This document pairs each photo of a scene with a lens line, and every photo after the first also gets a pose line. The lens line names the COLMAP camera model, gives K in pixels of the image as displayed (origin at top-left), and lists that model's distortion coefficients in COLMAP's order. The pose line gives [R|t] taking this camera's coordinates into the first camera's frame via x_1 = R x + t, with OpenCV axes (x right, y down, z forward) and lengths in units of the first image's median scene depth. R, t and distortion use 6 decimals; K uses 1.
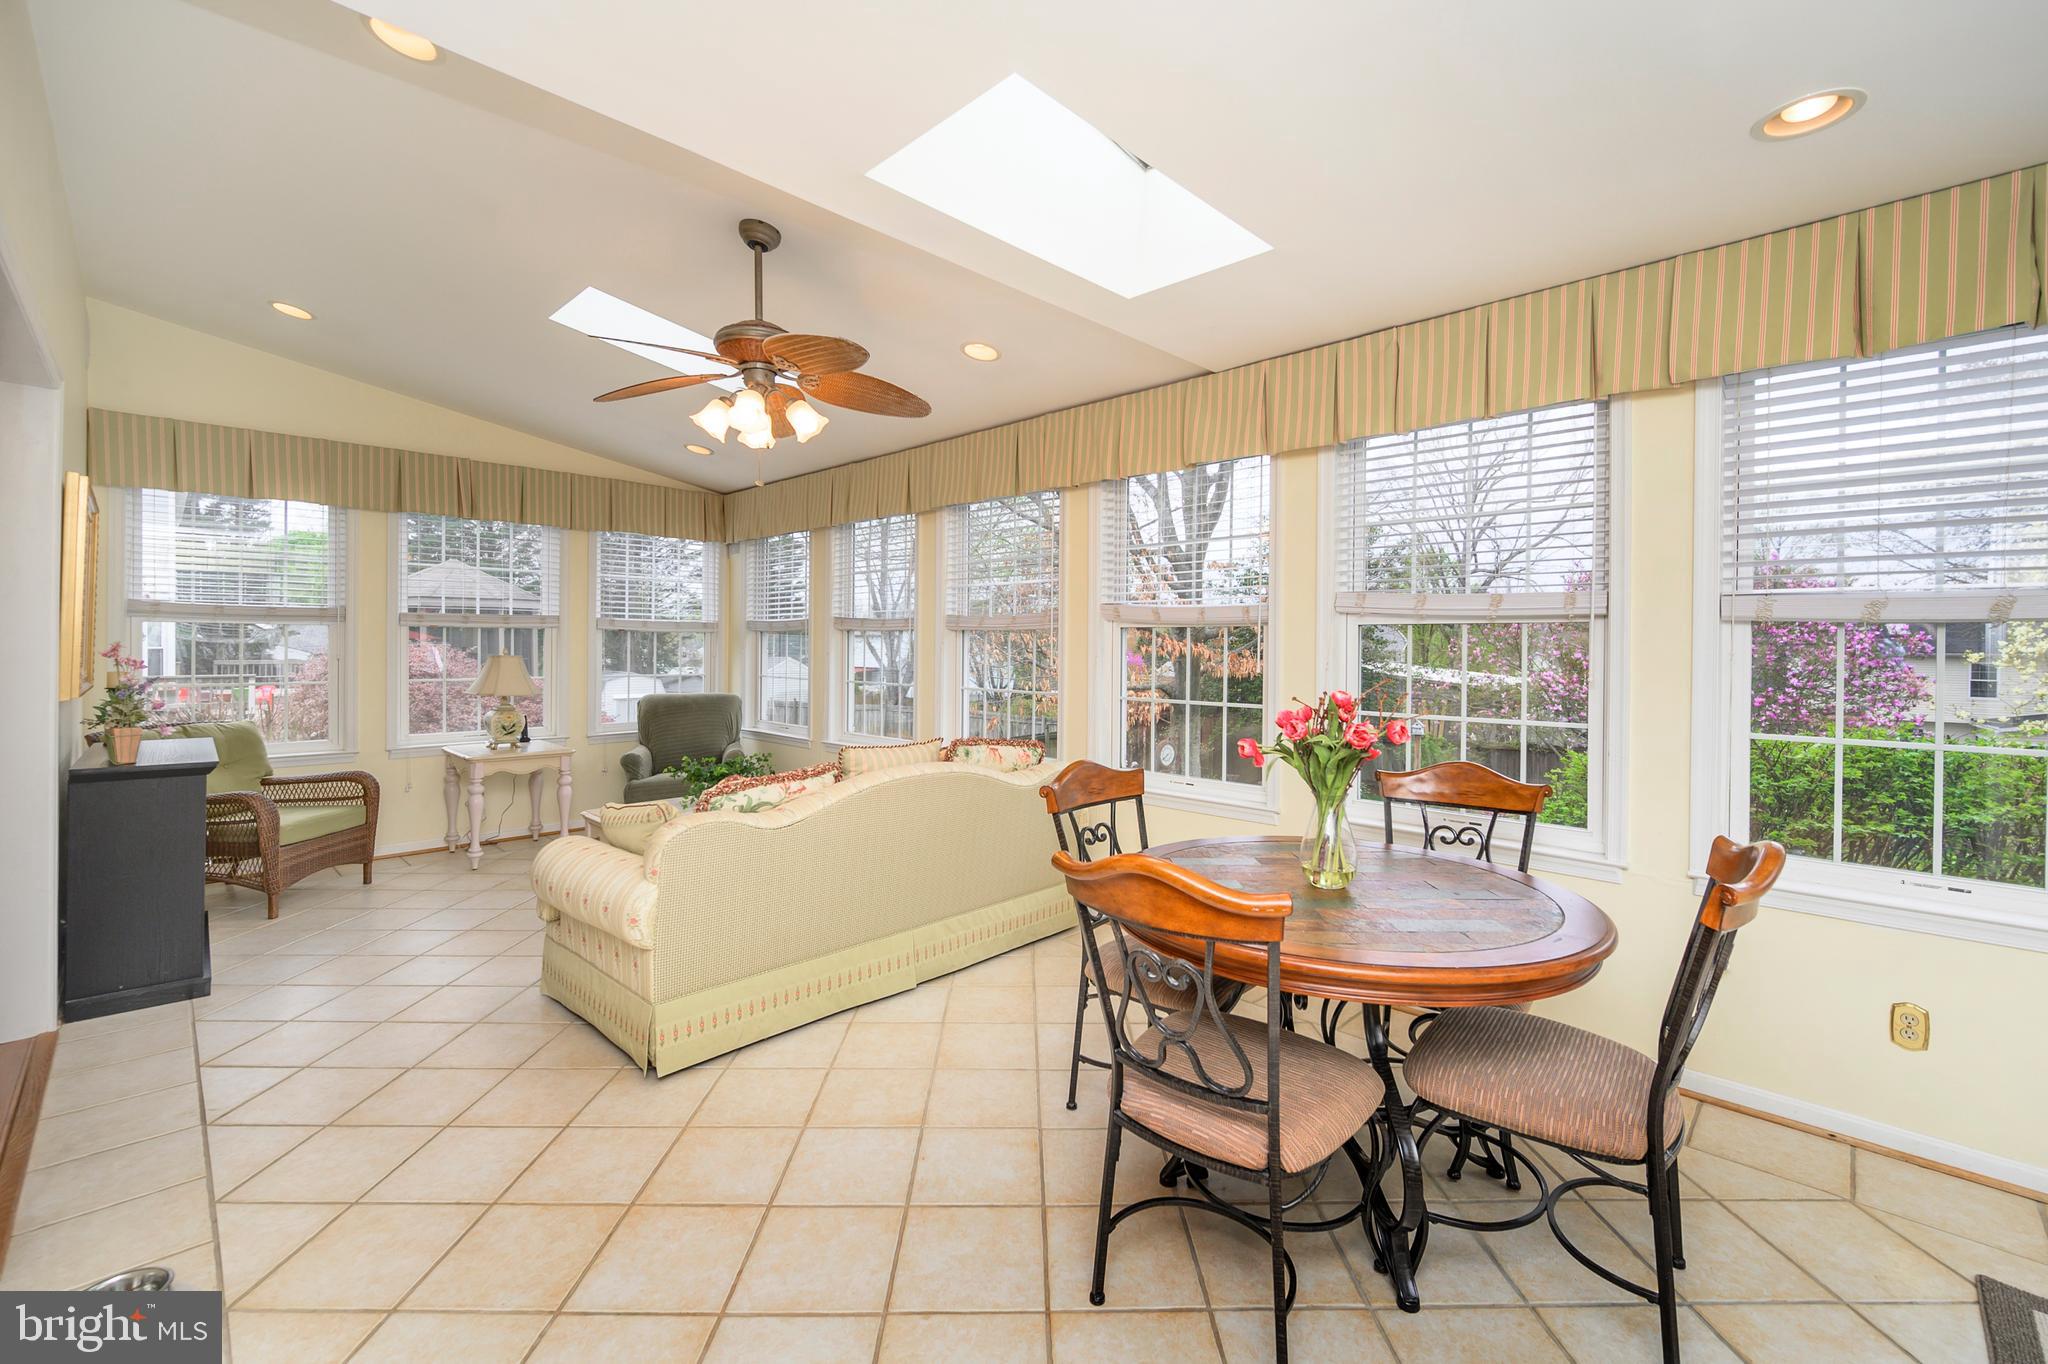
lens RADIAL K [[886.5, 0, 1019.5], [0, 886.5, 650.7], [0, 0, 1]] dist [-0.003119, -0.000418]
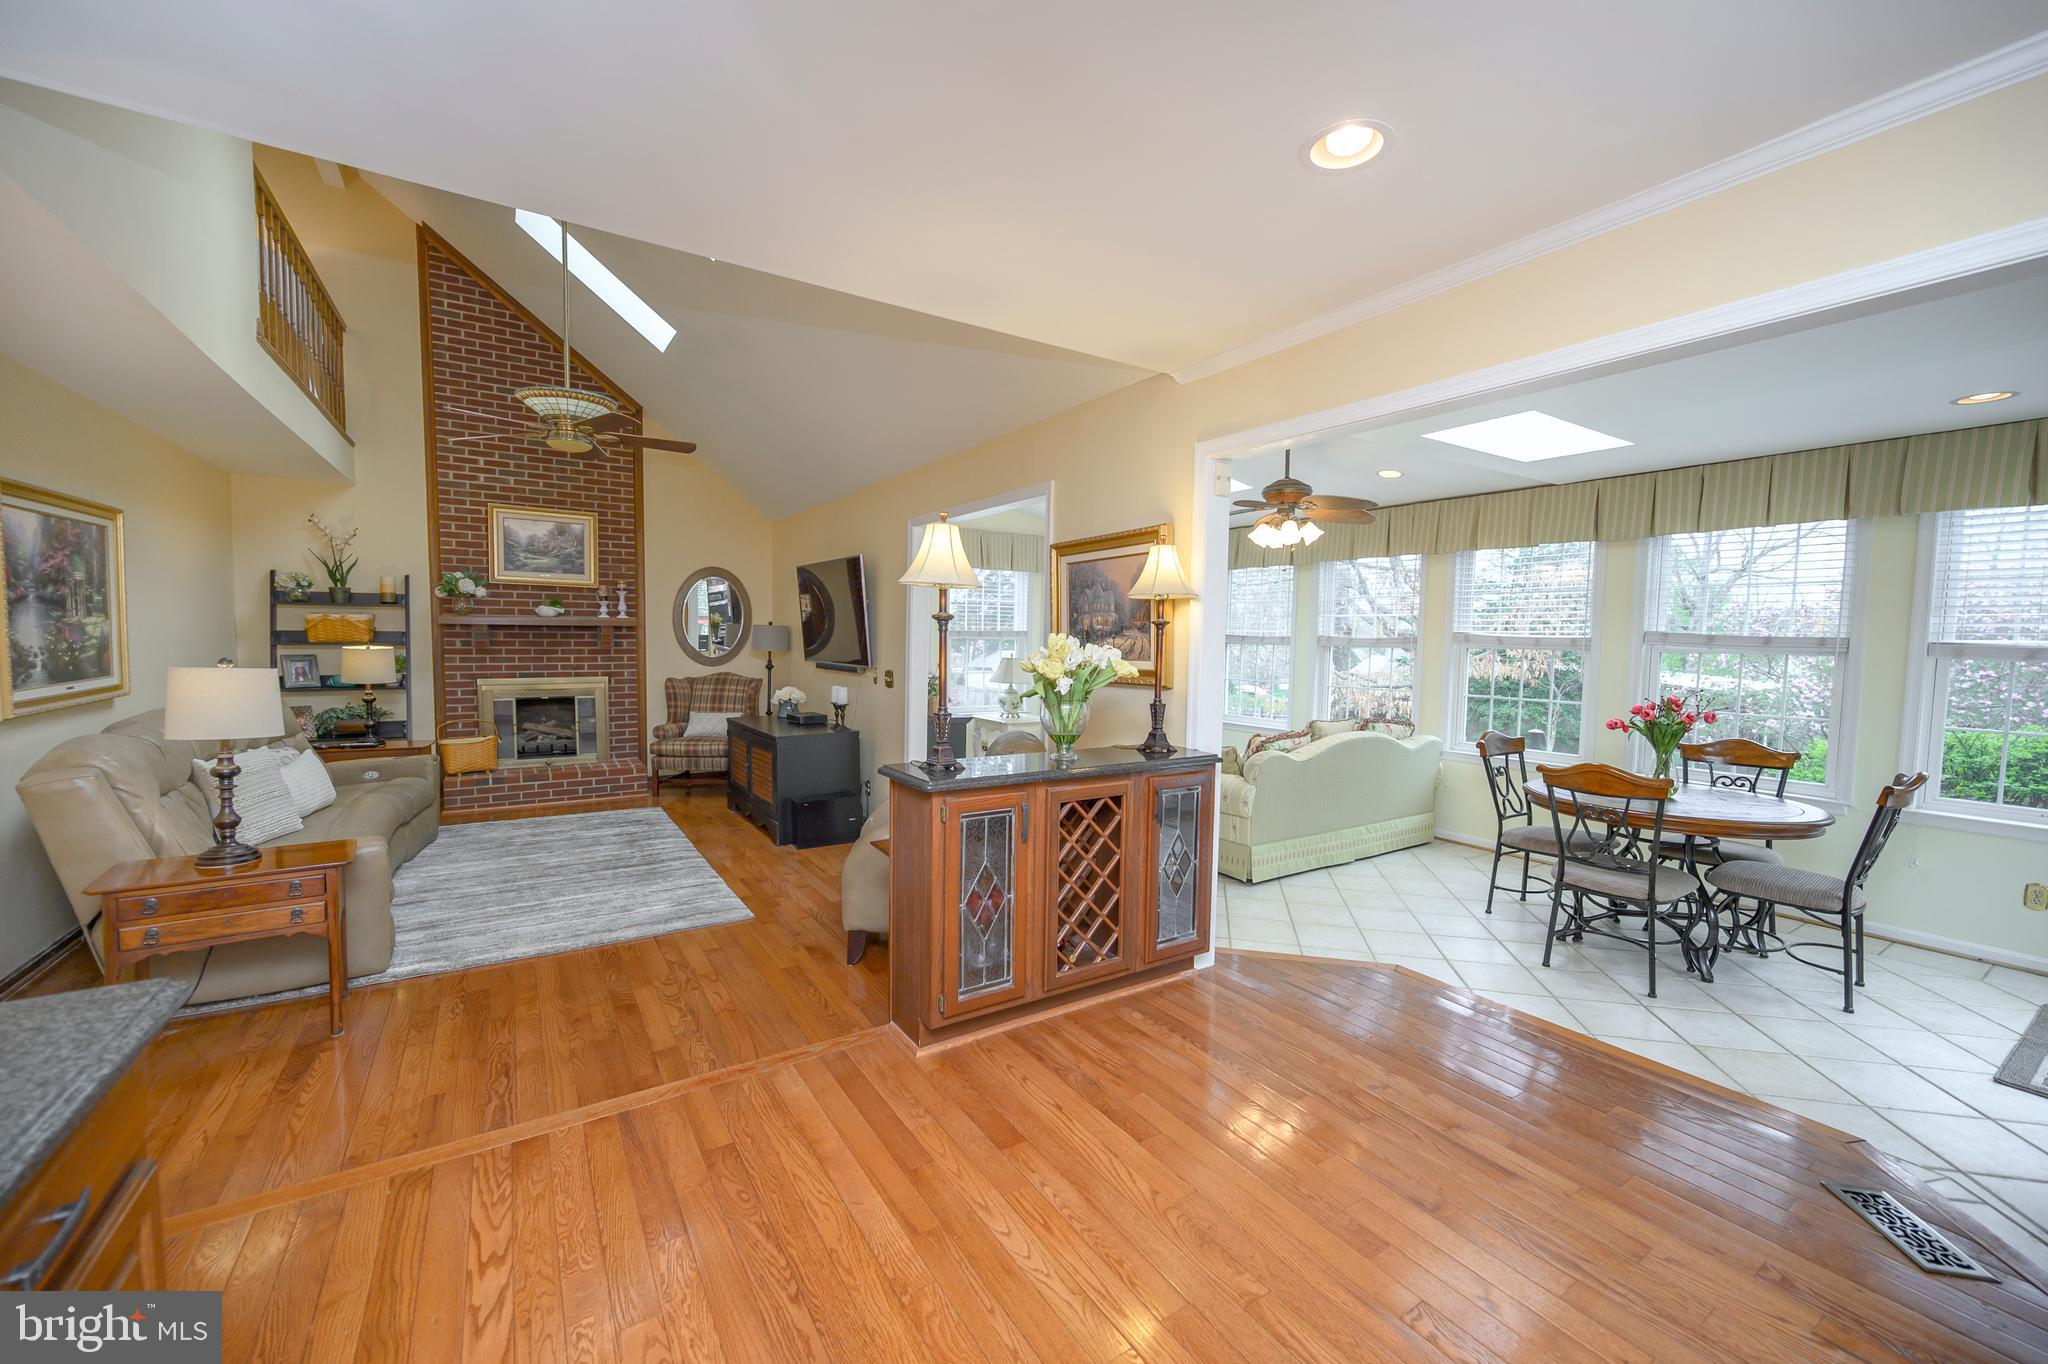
lens RADIAL K [[812.8, 0, 1035.6], [0, 812.8, 691.6], [0, 0, 1]] dist [0.001723, 0.000126]
pose [[0.976525, 0.023159, -0.214154, -0.495686], [-0.010768, 0.998209, 0.058848, -0.042478], [0.215133, -0.055160, 0.975026, -0.824182]]
